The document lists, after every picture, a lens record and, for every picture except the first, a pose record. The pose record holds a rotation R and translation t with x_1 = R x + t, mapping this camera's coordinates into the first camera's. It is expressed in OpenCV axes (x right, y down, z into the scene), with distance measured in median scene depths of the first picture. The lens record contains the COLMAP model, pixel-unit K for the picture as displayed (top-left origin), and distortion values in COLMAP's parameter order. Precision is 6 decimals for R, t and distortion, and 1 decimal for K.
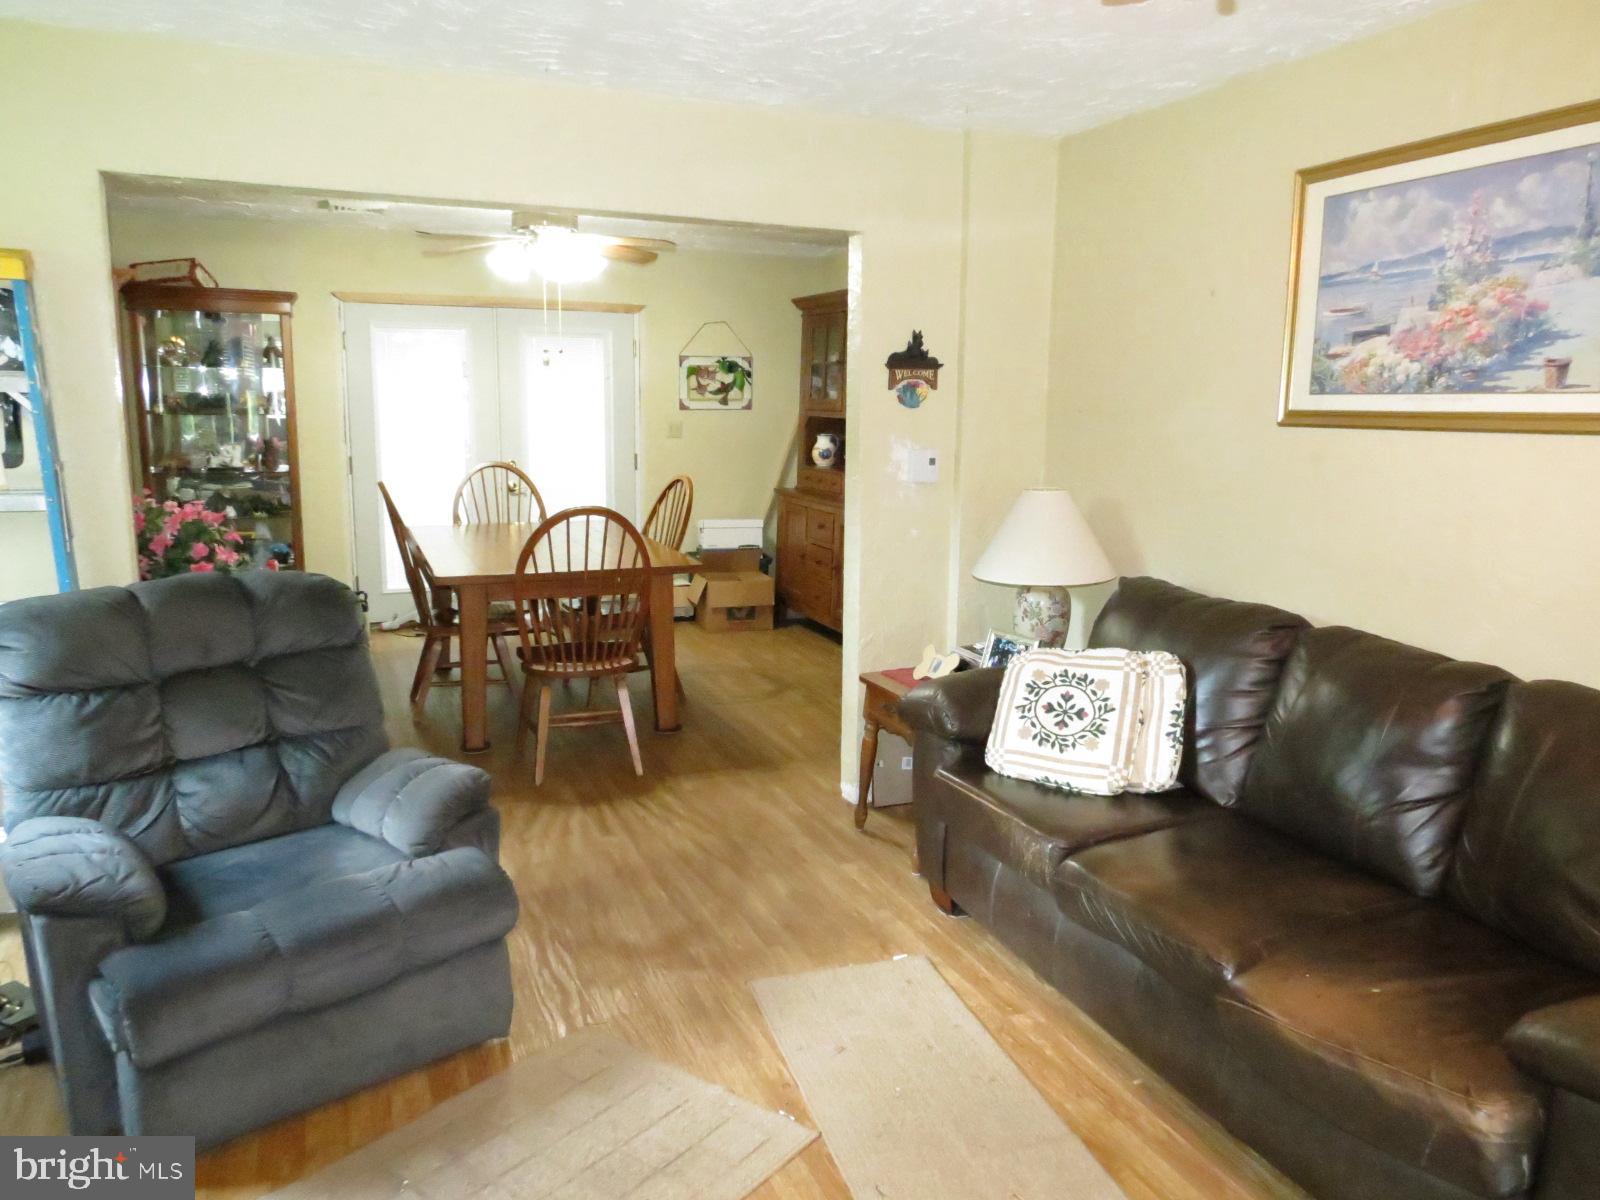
lens RADIAL K [[1136.2, 0, 805.6], [0, 1136.2, 601.2], [0, 0, 1]] dist [-0.034031, 0.019568]
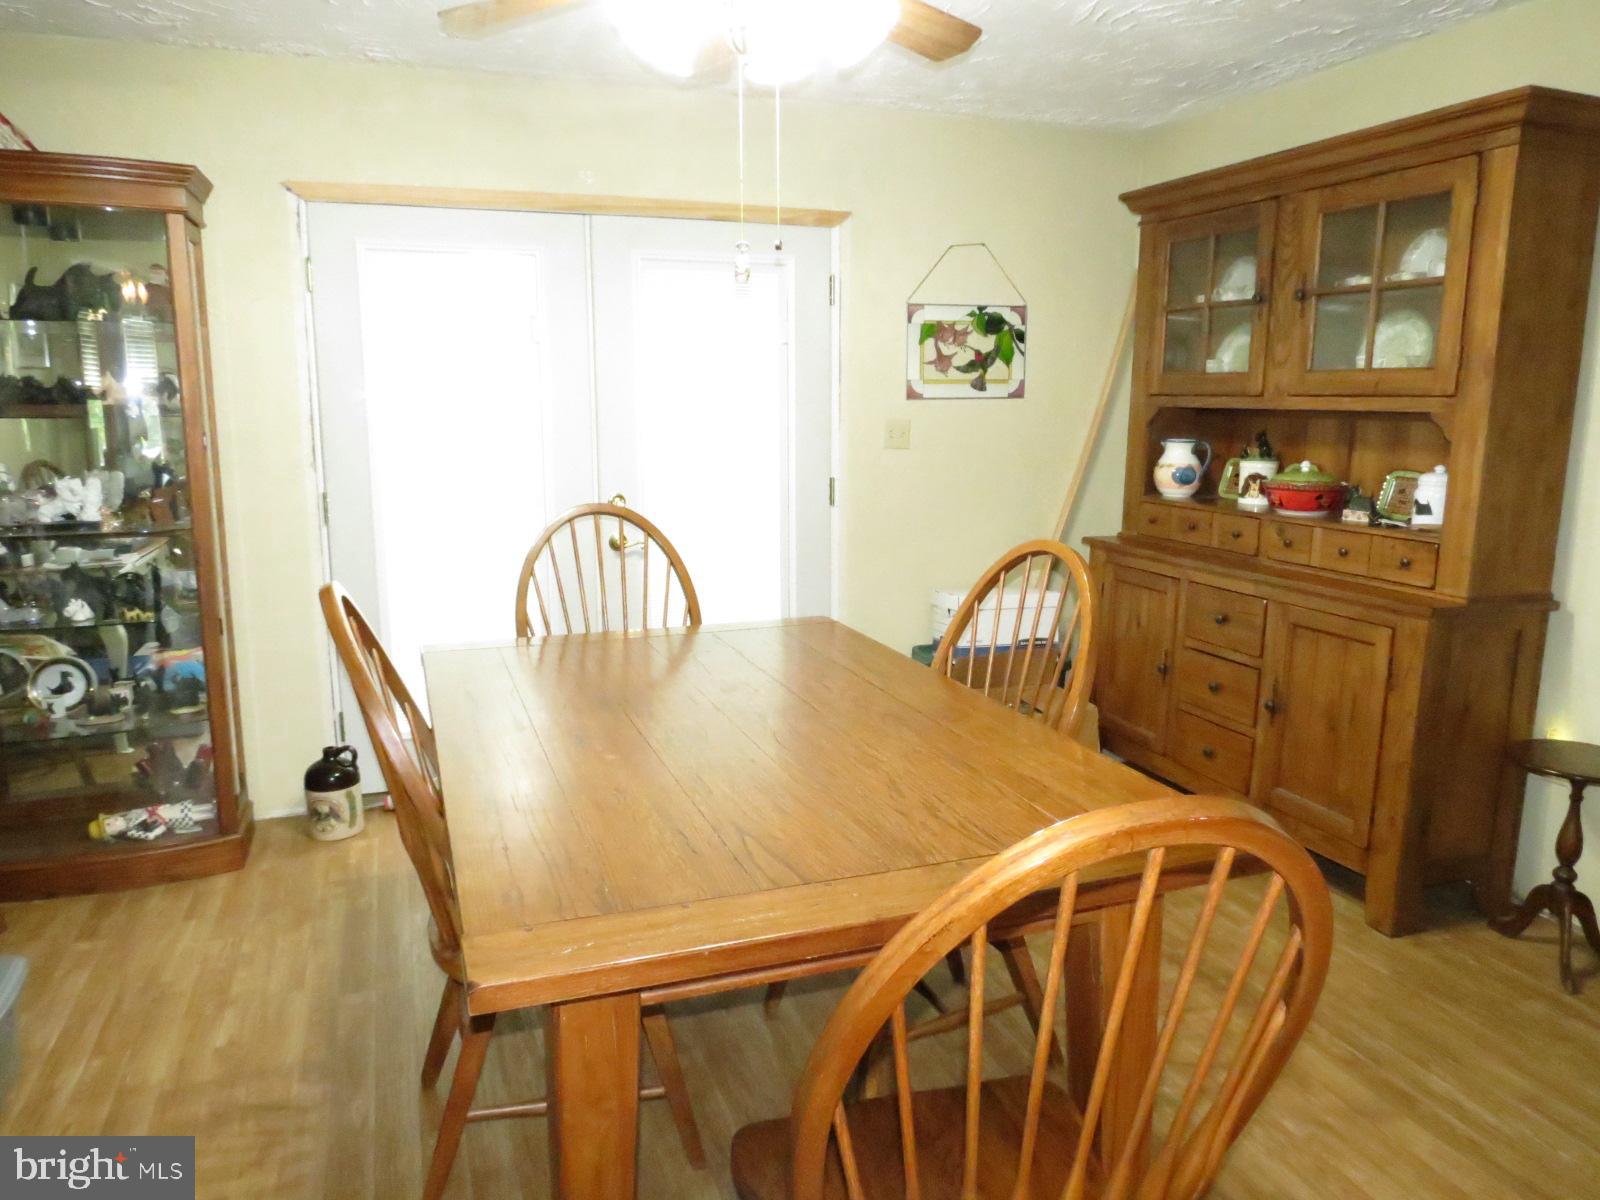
lens RADIAL K [[1136.2, 0, 795.1], [0, 1136.2, 604.1], [0, 0, 1]] dist [-0.034031, 0.019568]
pose [[0.998504, -0.007550, -0.054163, -0.139187], [0.007481, 0.999971, -0.001461, -0.067226], [0.054172, 0.001054, 0.998531, 0.438909]]
